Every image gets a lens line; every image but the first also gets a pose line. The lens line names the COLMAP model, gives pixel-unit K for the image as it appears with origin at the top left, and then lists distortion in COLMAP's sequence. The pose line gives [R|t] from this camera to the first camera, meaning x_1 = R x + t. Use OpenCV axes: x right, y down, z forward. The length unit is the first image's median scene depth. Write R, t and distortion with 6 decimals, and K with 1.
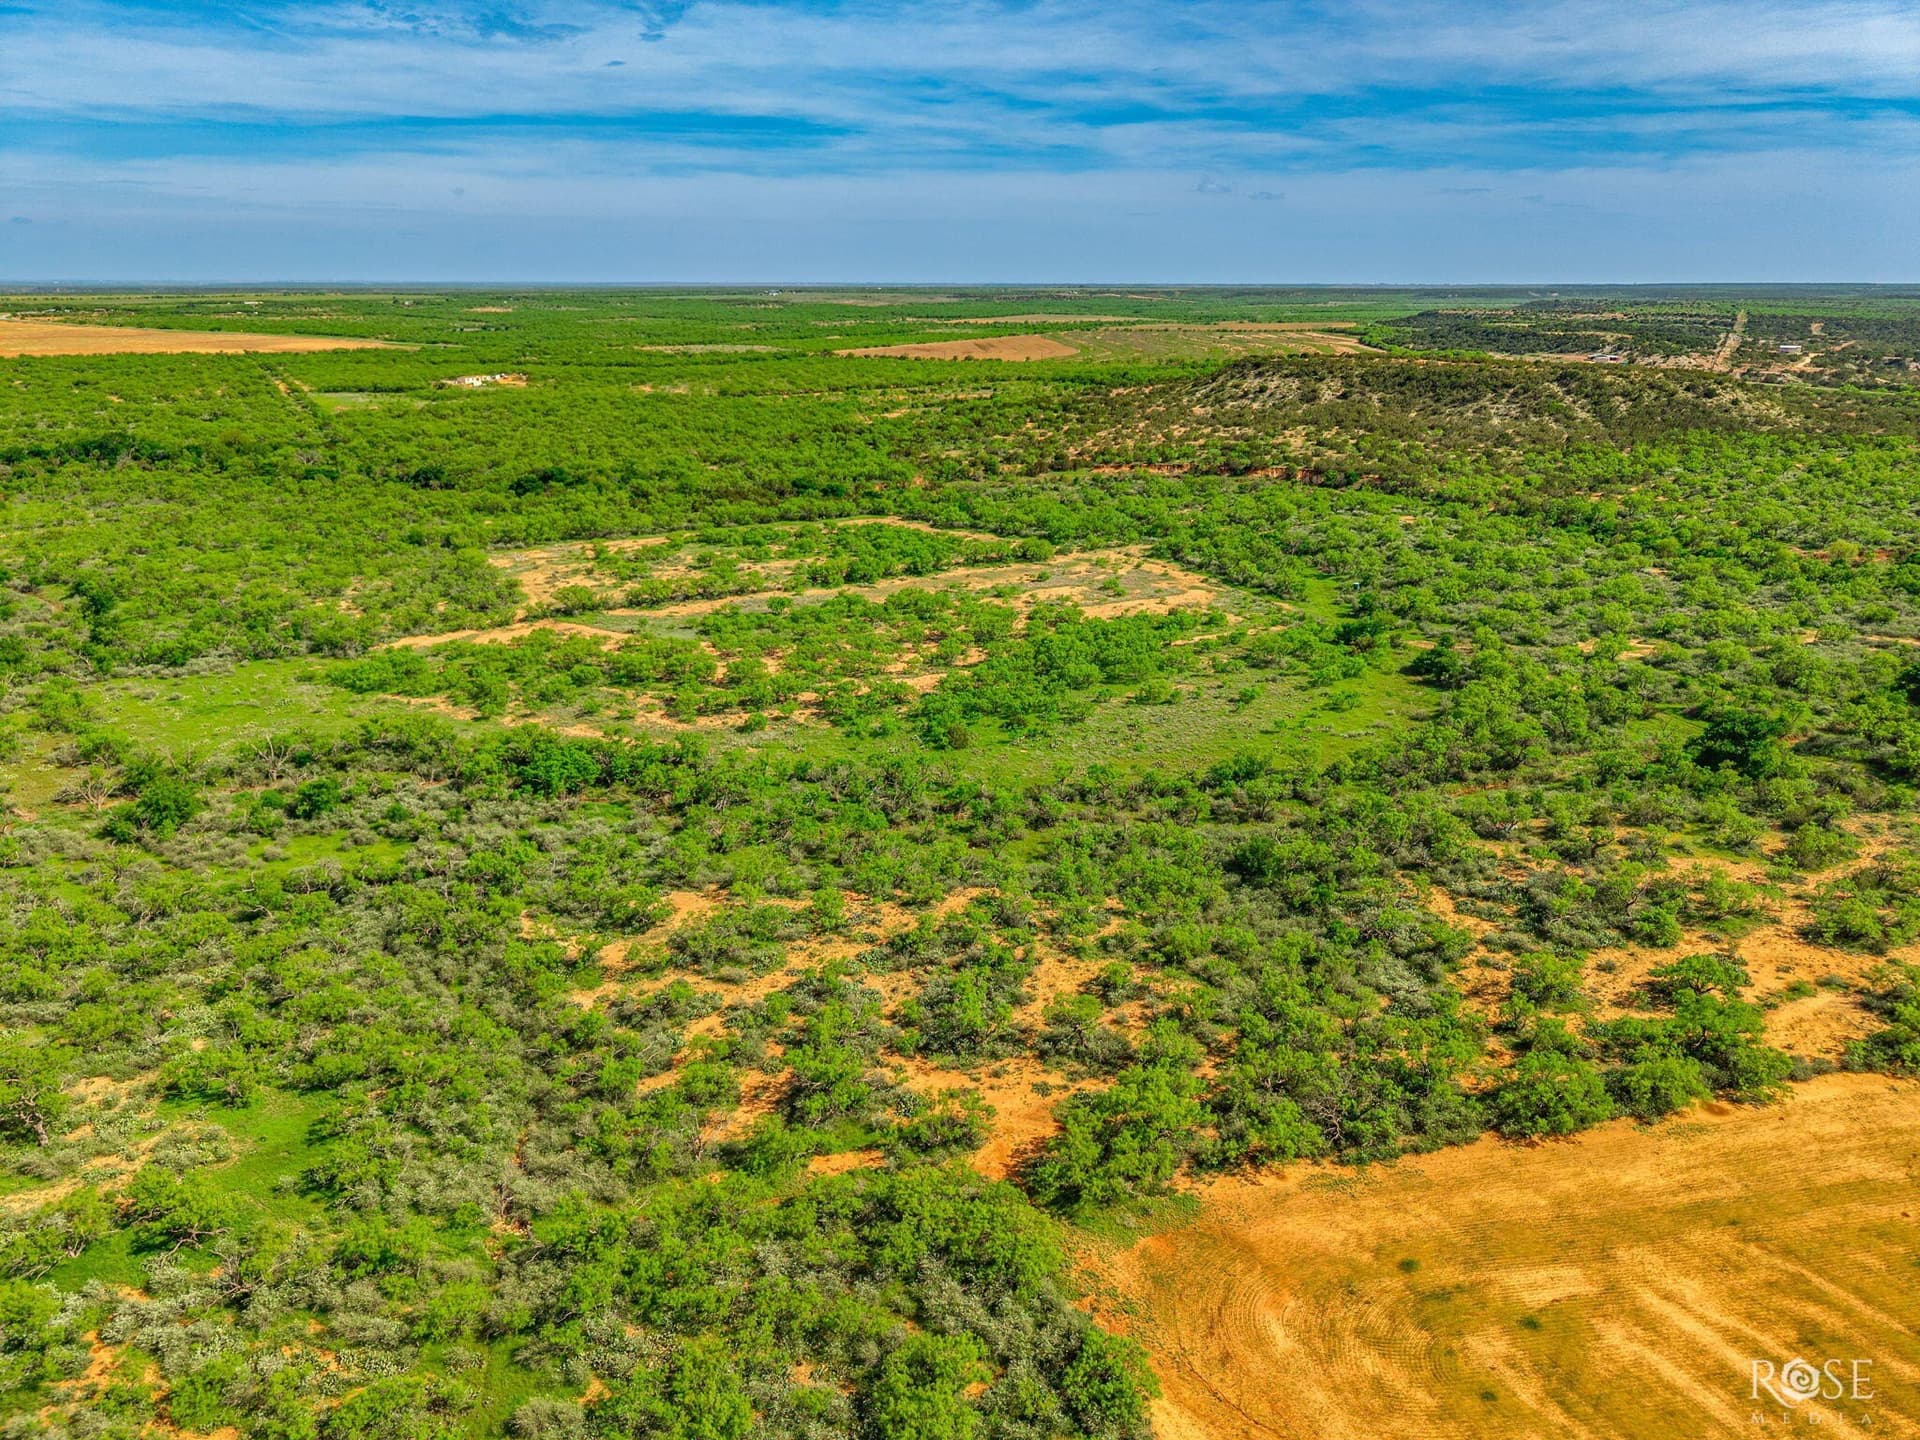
lens RADIAL K [[1278.9, 0, 968.0], [0, 1278.9, 747.0], [0, 0, 1]] dist [0.016714, -0.015826]
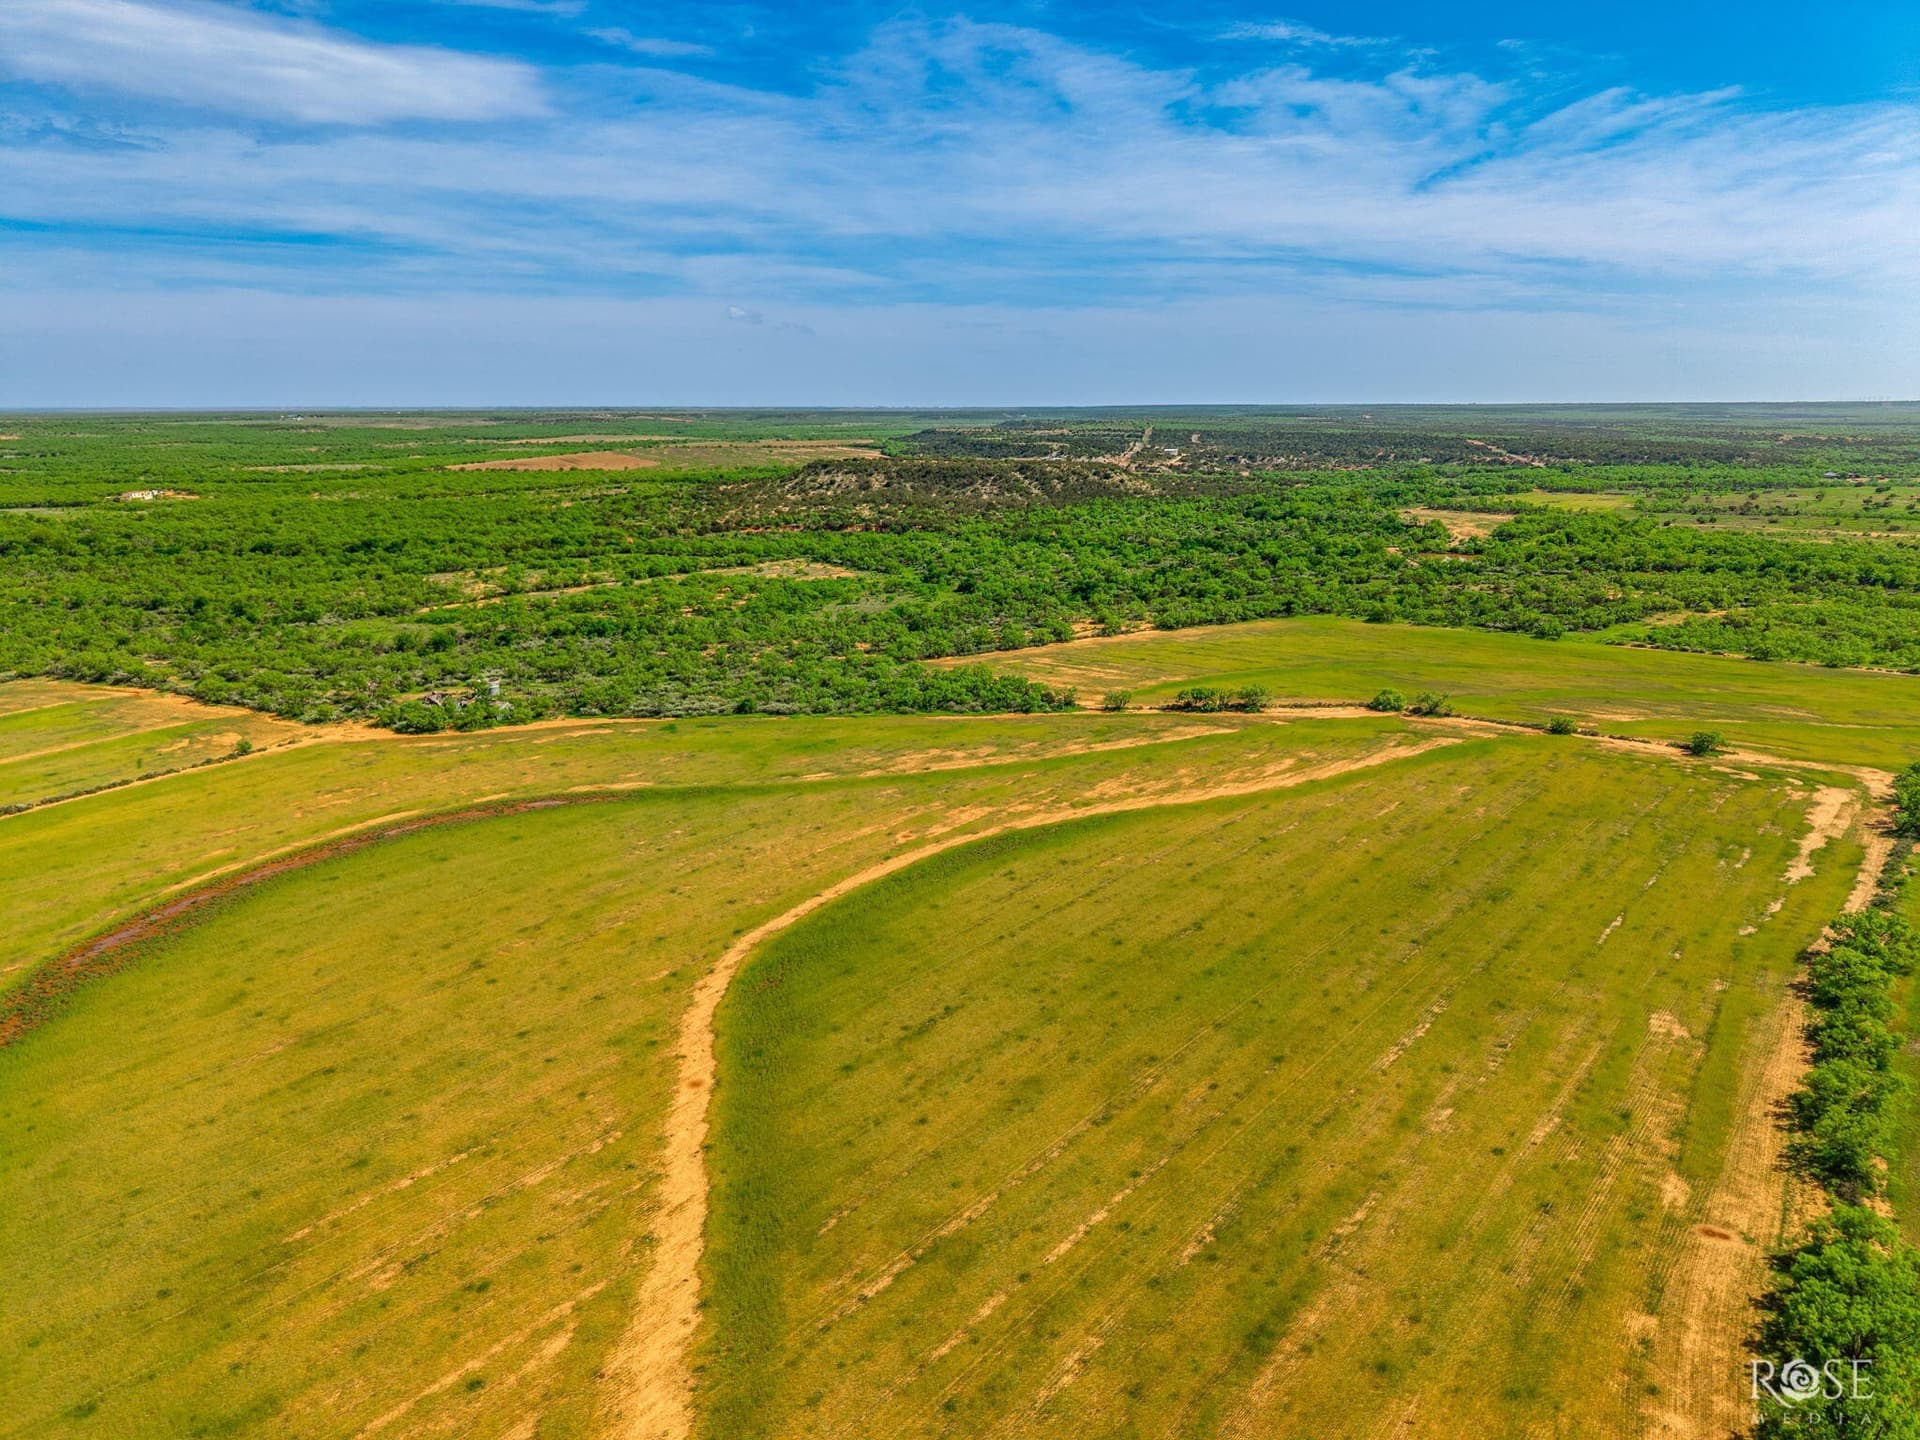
lens RADIAL K [[1285.5, 0, 969.7], [0, 1285.5, 697.8], [0, 0, 1]] dist [0.057496, -0.075841]
pose [[0.934685, -0.083437, 0.345547, -0.089601], [0.125741, 0.986822, -0.101843, 0.077514], [-0.332496, 0.138641, 0.932859, -0.224563]]
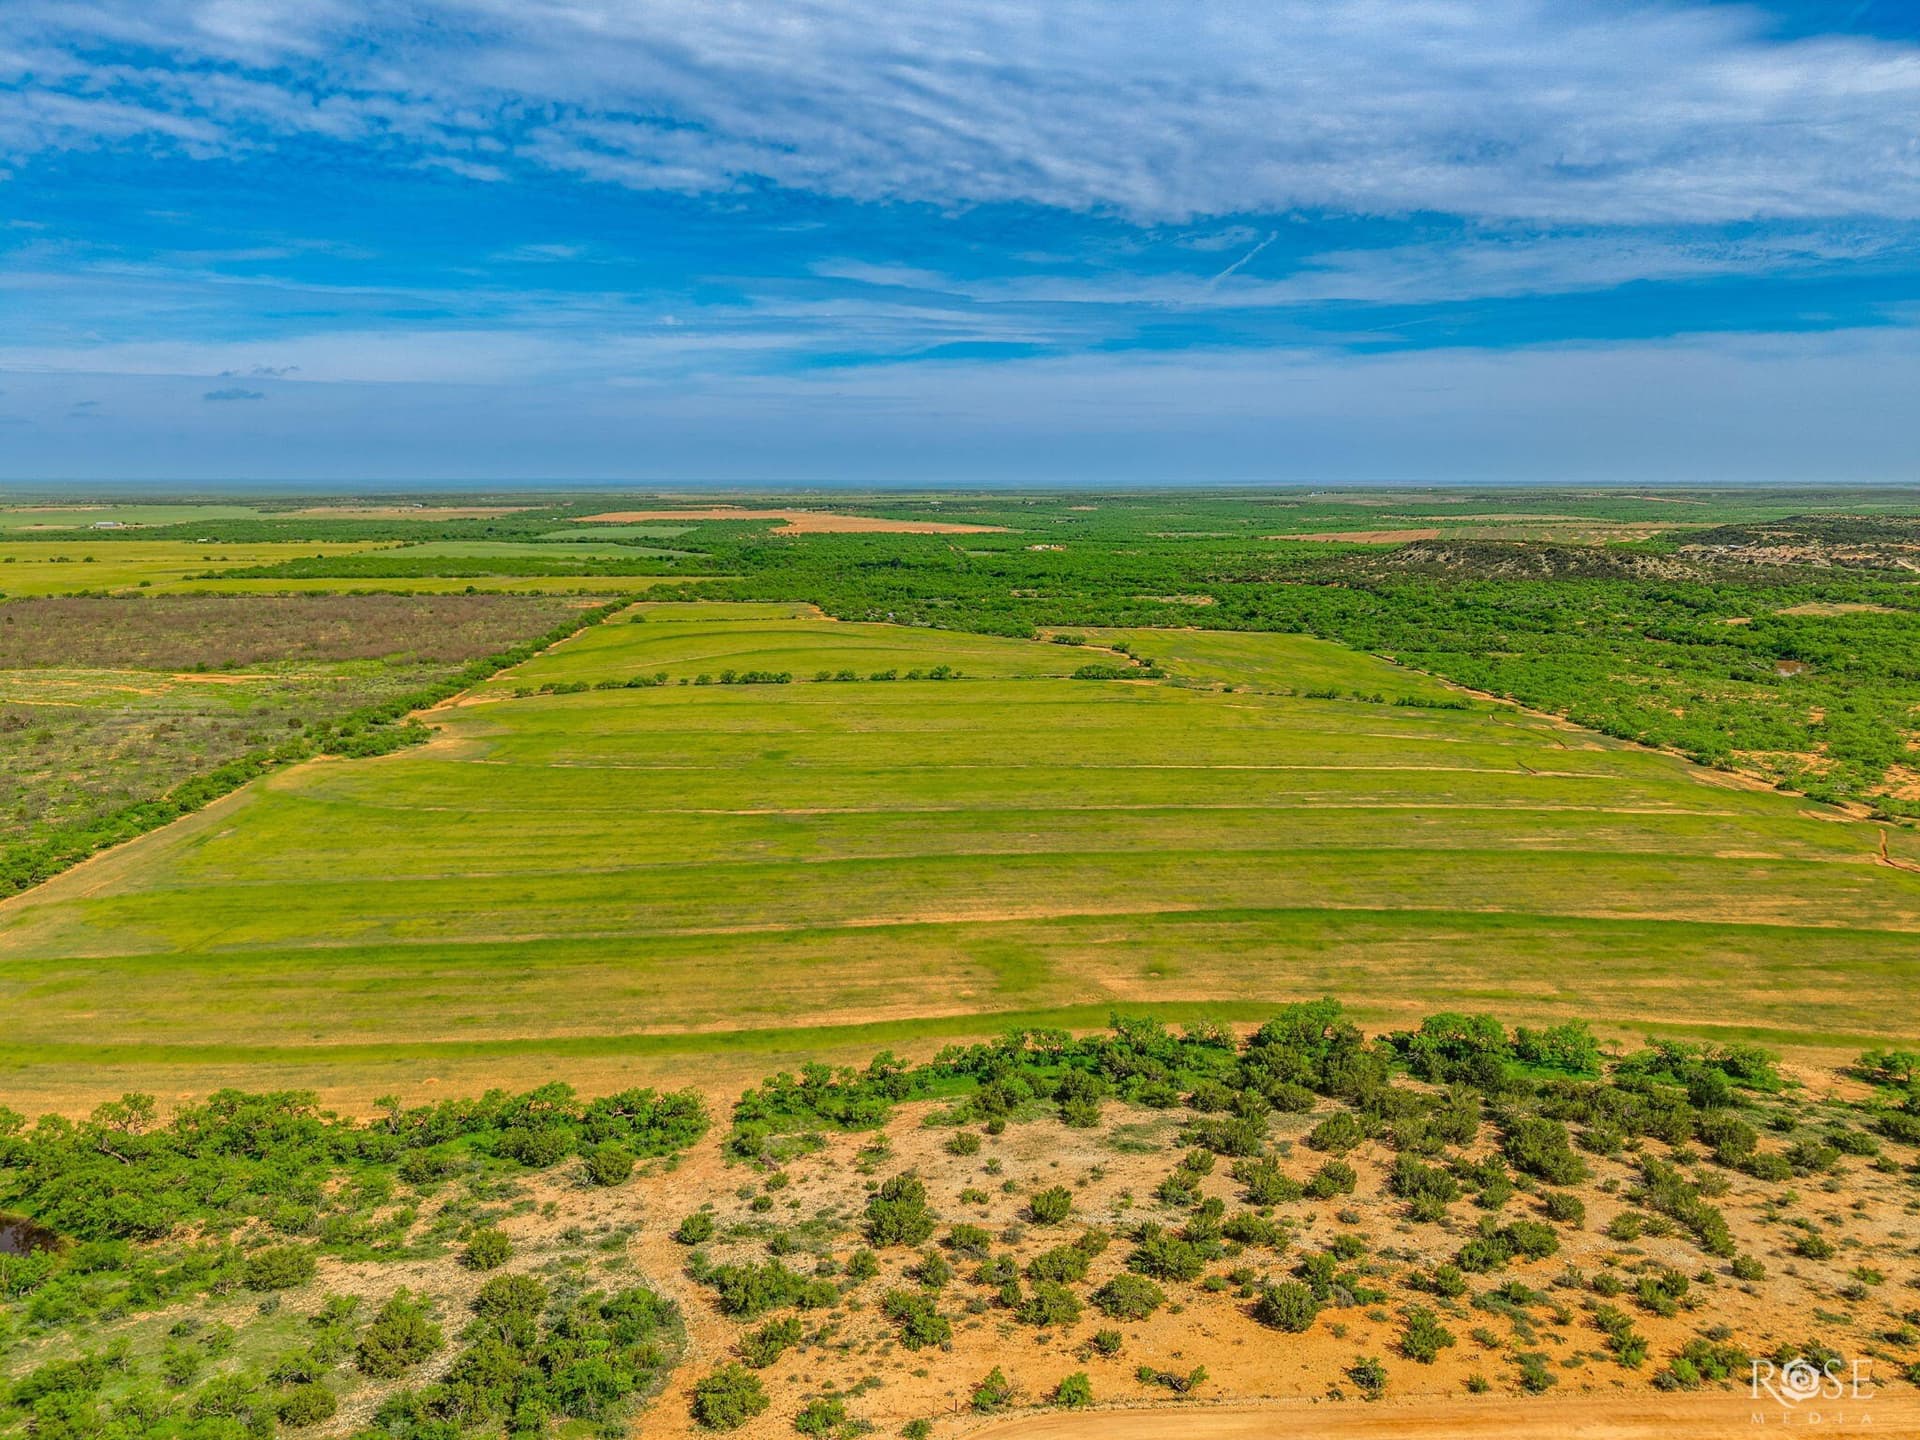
lens RADIAL K [[1285.5, 0, 969.7], [0, 1285.5, 697.8], [0, 0, 1]] dist [0.057496, -0.075841]
pose [[0.899742, 0.071990, -0.430443, 0.298927], [-0.147830, 0.978267, -0.145393, 0.189720], [0.410622, 0.194449, 0.890831, -0.588257]]
